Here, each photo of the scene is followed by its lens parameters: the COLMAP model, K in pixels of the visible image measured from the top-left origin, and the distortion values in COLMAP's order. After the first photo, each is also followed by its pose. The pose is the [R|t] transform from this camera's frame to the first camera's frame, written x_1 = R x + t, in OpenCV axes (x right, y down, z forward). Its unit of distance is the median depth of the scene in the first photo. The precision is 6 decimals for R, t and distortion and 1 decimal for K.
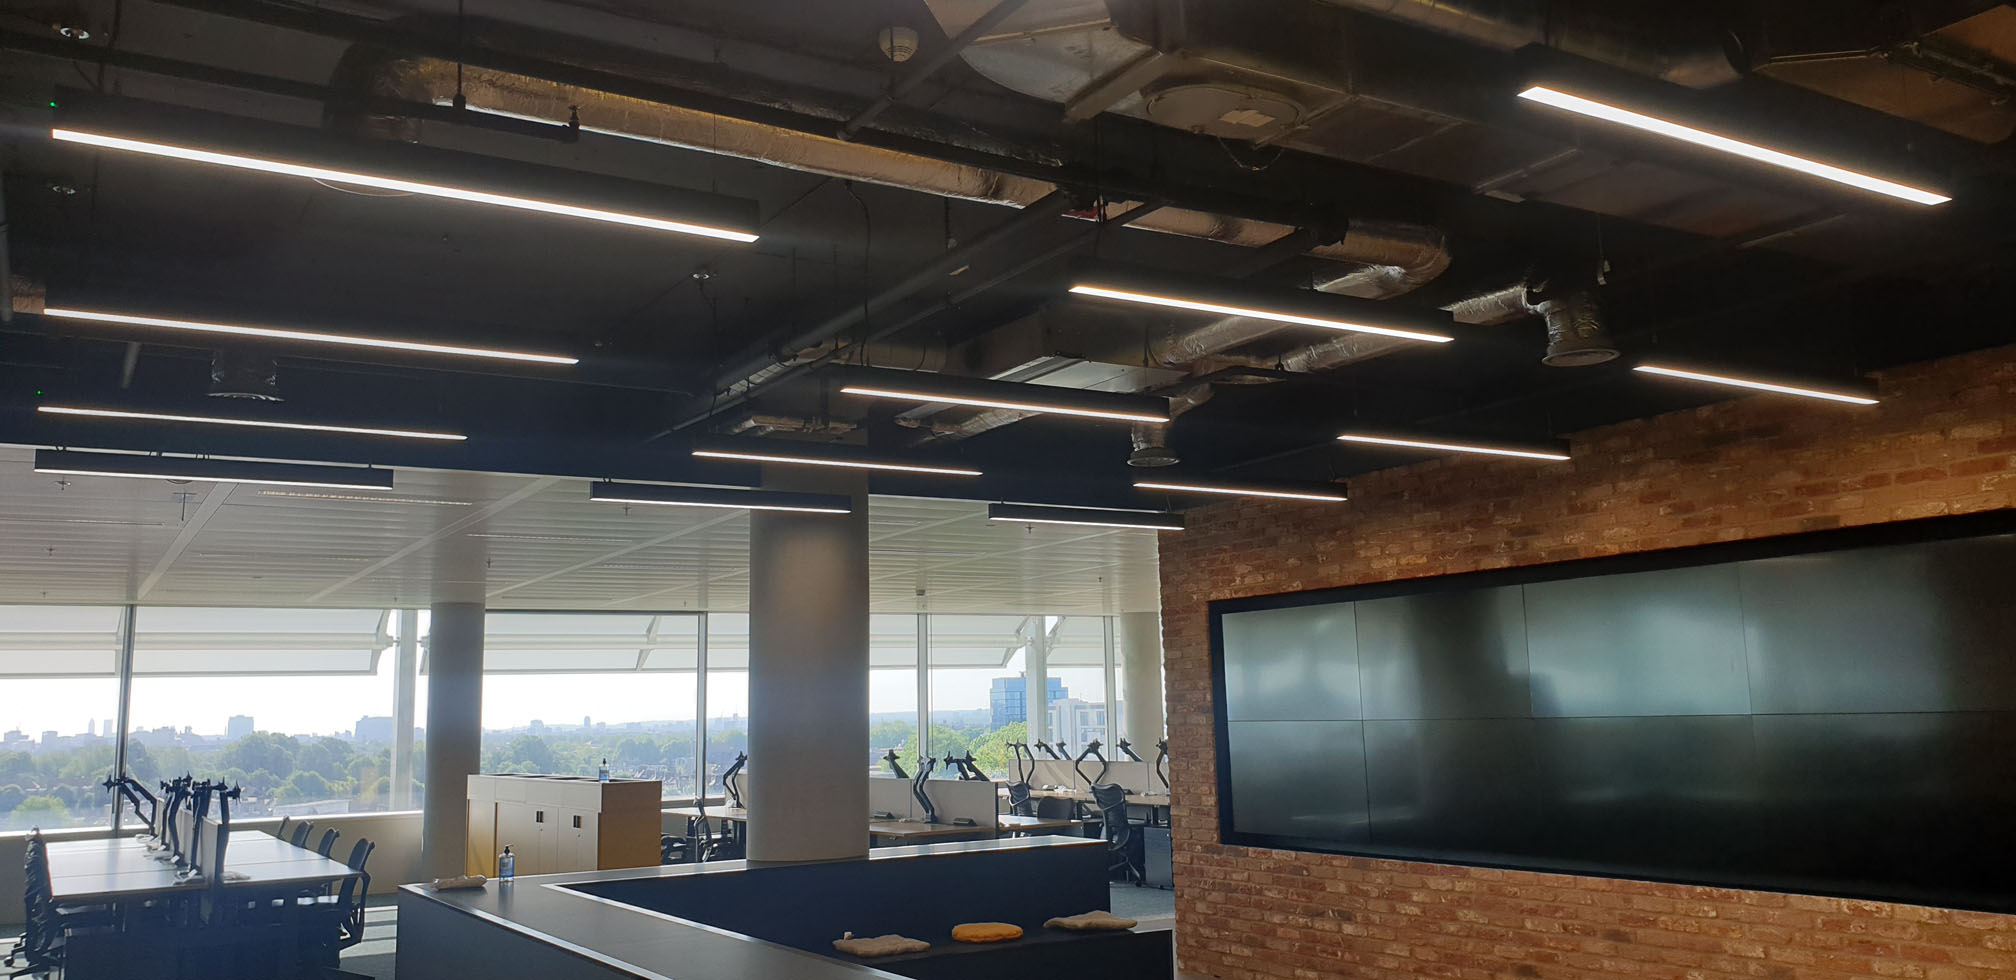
lens RADIAL K [[1544.2, 0, 1007.7], [0, 1544.2, 487.7], [0, 0, 1]] dist [-0.005228, 0.000777]
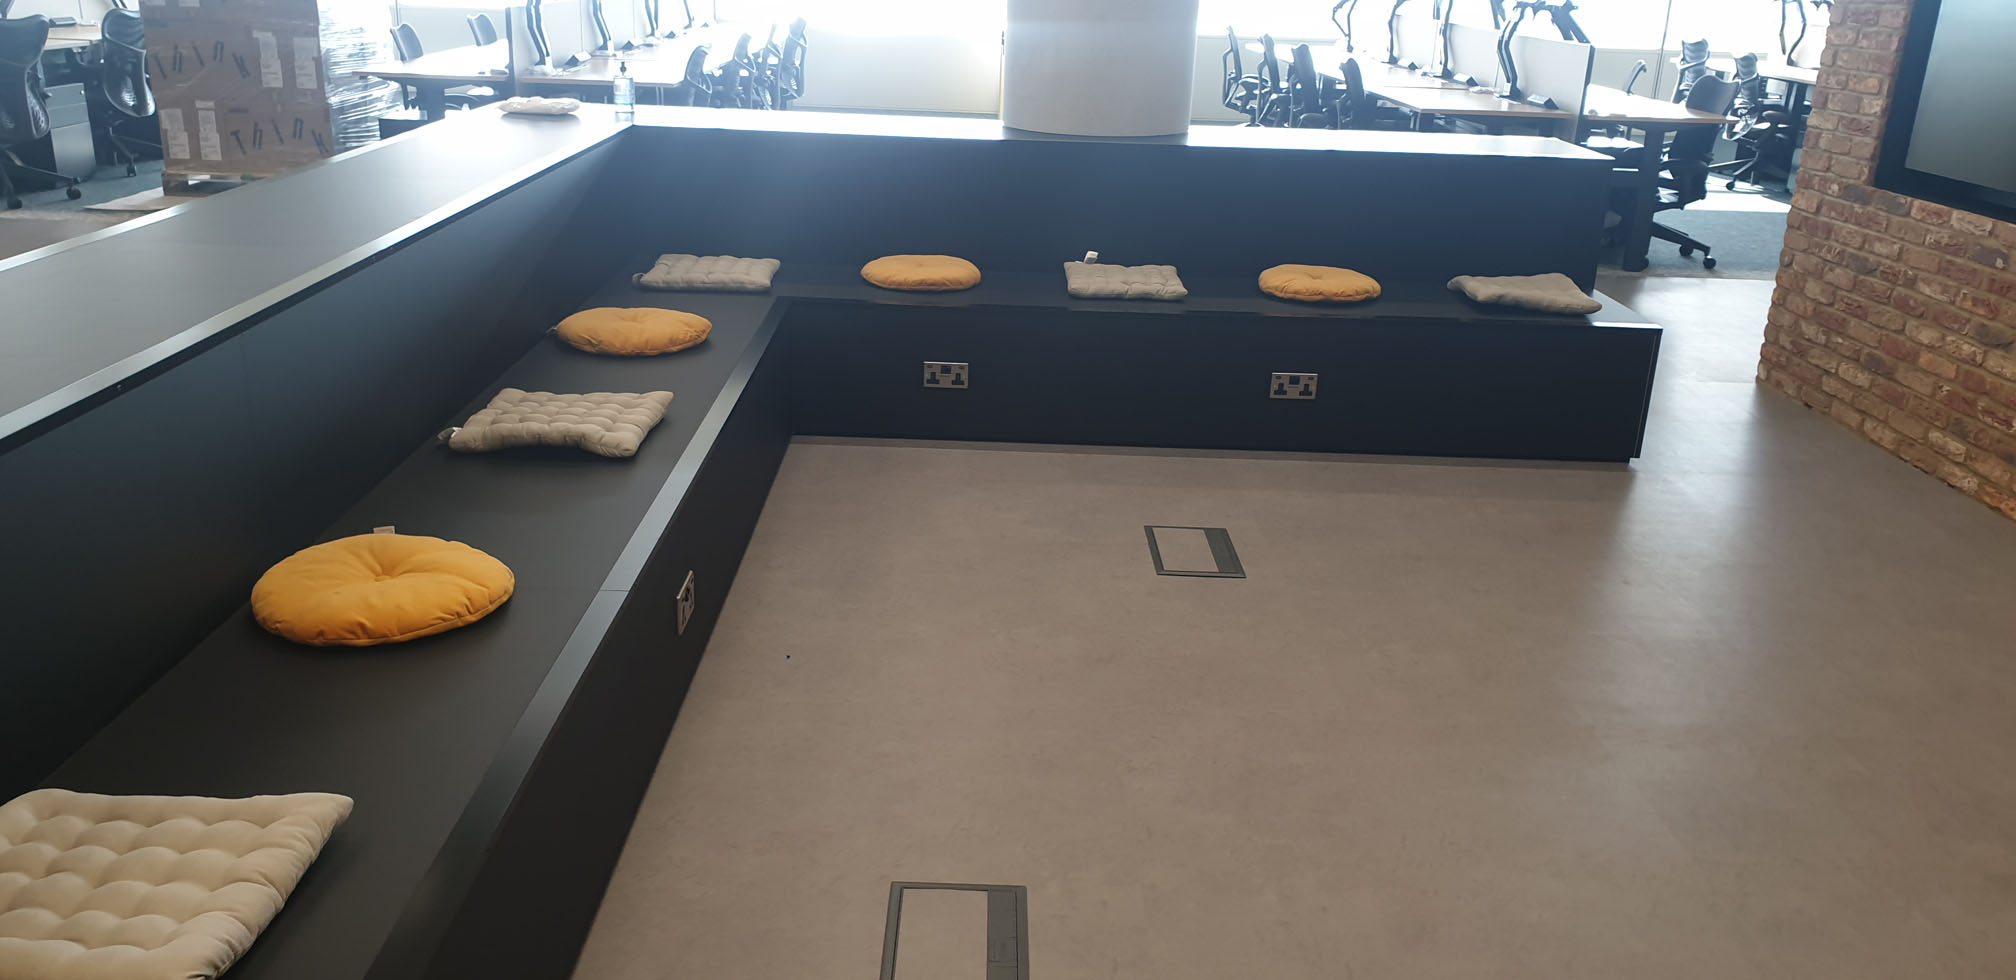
lens RADIAL K [[1544.2, 0, 1006.3], [0, 1544.2, 488.4], [0, 0, 1]] dist [-0.005228, 0.000777]
pose [[0.856847, 0.218415, -0.467020, 0.158937], [0.021560, 0.889860, 0.455724, 0.071060], [0.515119, -0.400555, 0.757765, 0.391236]]
